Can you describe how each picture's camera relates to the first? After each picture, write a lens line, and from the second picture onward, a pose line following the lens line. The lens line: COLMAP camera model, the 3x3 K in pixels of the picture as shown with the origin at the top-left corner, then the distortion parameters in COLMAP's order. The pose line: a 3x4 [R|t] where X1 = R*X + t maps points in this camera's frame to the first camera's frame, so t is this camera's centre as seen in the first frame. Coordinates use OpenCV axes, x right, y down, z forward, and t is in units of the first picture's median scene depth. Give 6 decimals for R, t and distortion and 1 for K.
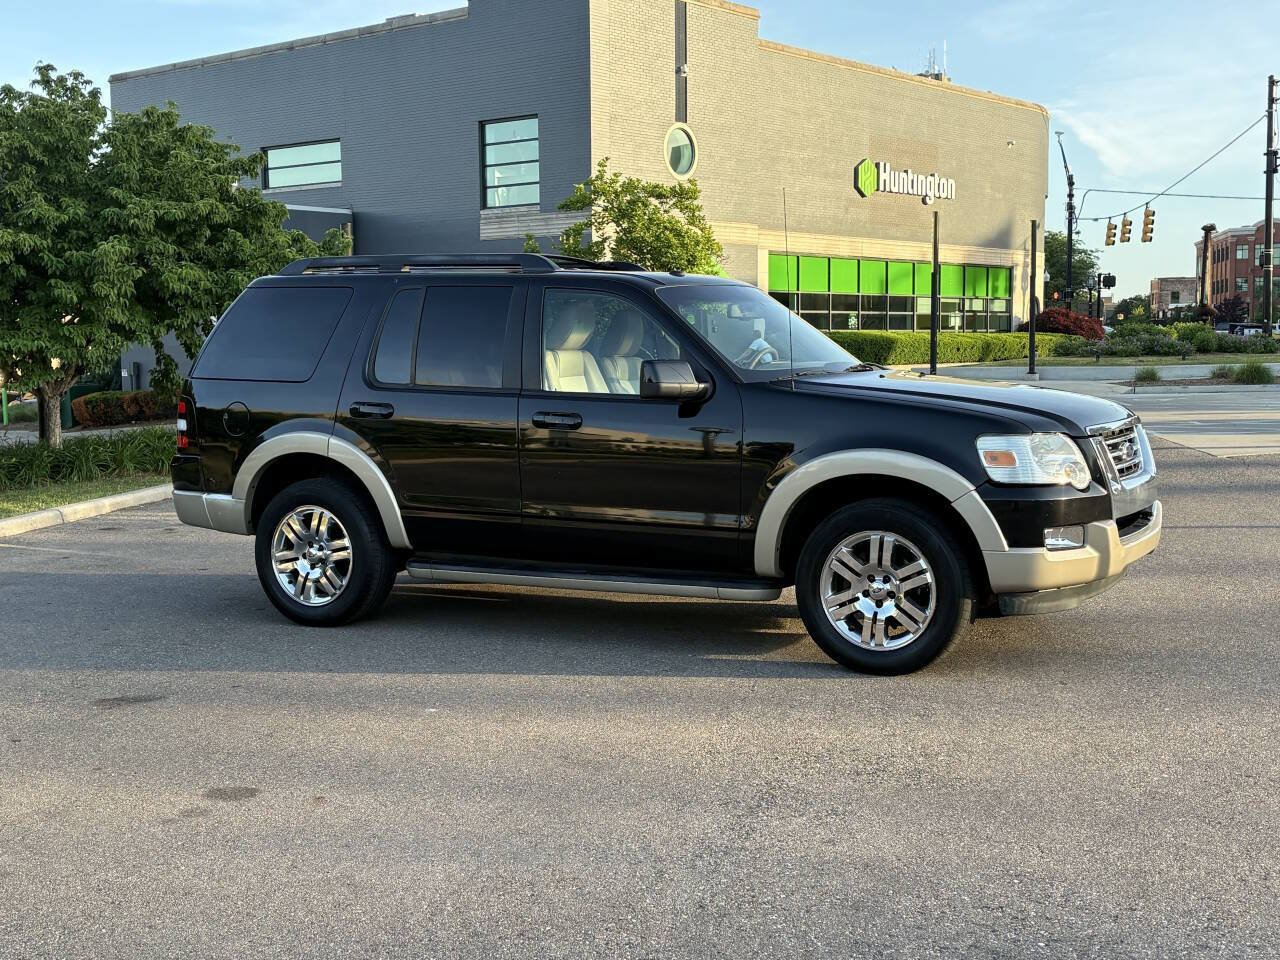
lens RADIAL K [[1767.0, 0, 627.1], [0, 1767.0, 476.4], [0, 0, 1]] dist [0.204569, -0.725566]
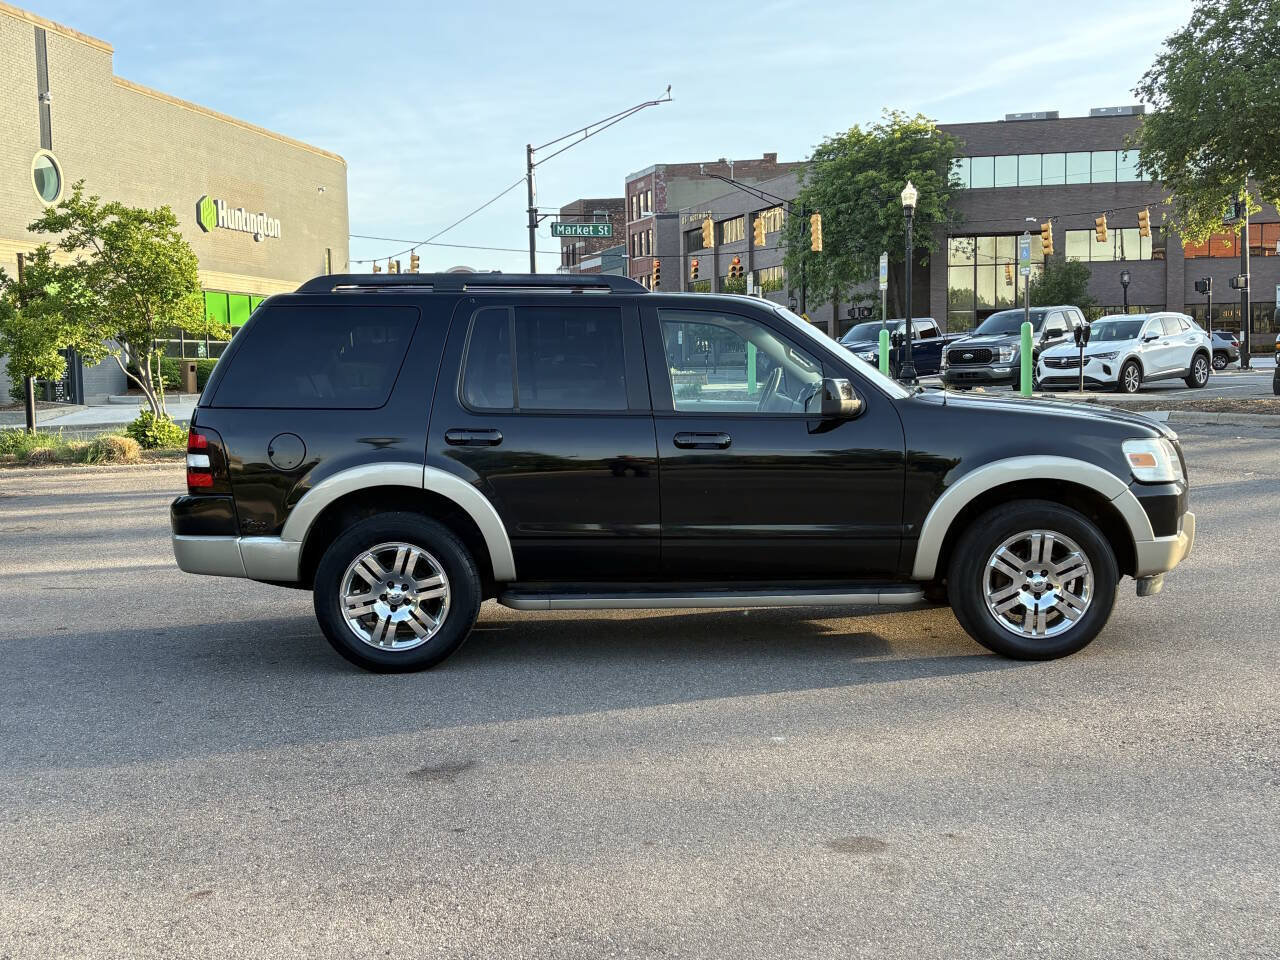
lens RADIAL K [[1584.5, 0, 640.0], [0, 1584.5, 480.0], [0, 0, 1]] dist [0.161928, -0.513440]
pose [[0.861914, -0.041791, 0.505329, -0.495395], [0.045718, 0.998944, 0.004635, -0.014214], [-0.504989, 0.019108, 0.862914, 0.228891]]
